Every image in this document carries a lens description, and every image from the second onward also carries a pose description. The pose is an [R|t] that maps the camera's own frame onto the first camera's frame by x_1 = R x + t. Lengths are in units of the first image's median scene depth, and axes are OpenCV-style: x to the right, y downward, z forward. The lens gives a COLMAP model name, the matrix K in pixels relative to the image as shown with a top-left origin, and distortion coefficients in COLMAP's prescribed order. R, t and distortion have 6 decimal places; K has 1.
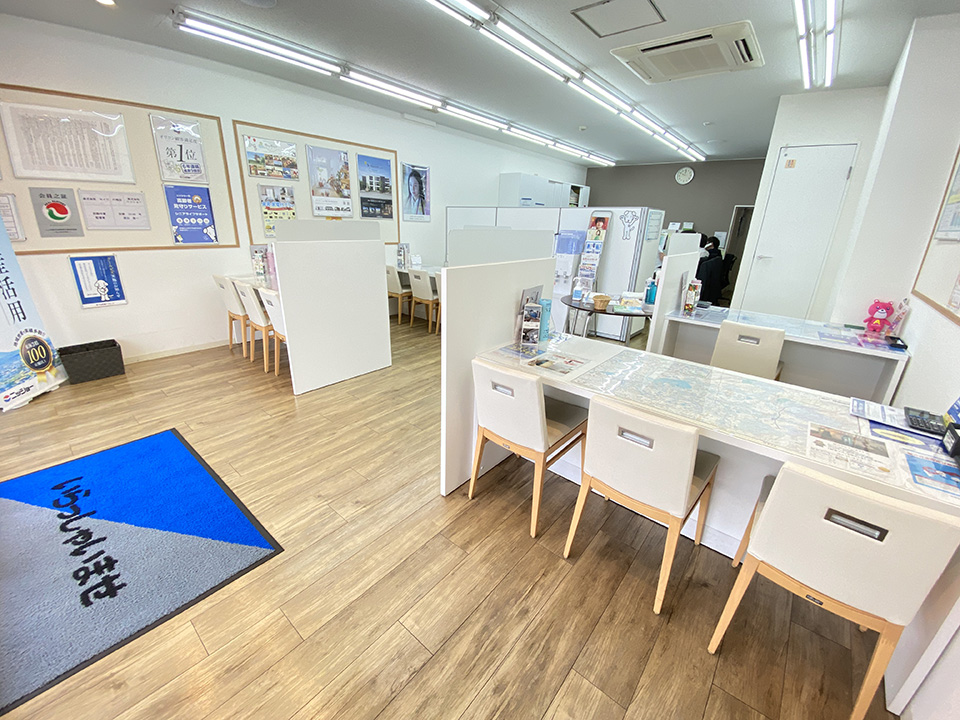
lens RADIAL K [[384.9, 0, 482.9], [0, 384.9, 361.2], [0, 0, 1]] dist [0.017374, -0.018134]
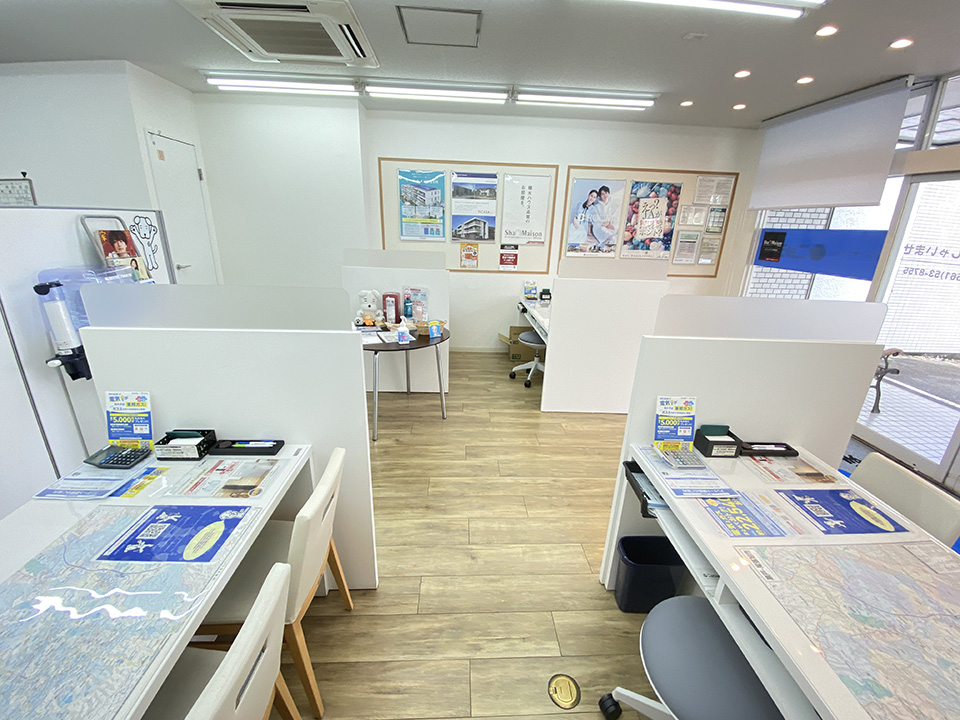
lens RADIAL K [[393.3, 0, 485.0], [0, 393.3, 359.2], [0, 0, 1]] dist [0.029120, -0.029524]
pose [[-0.673981, -0.285880, 0.681191, -0.382246], [0.198821, 0.817872, 0.539959, -0.466680], [-0.711491, 0.499357, -0.494392, 1.131578]]
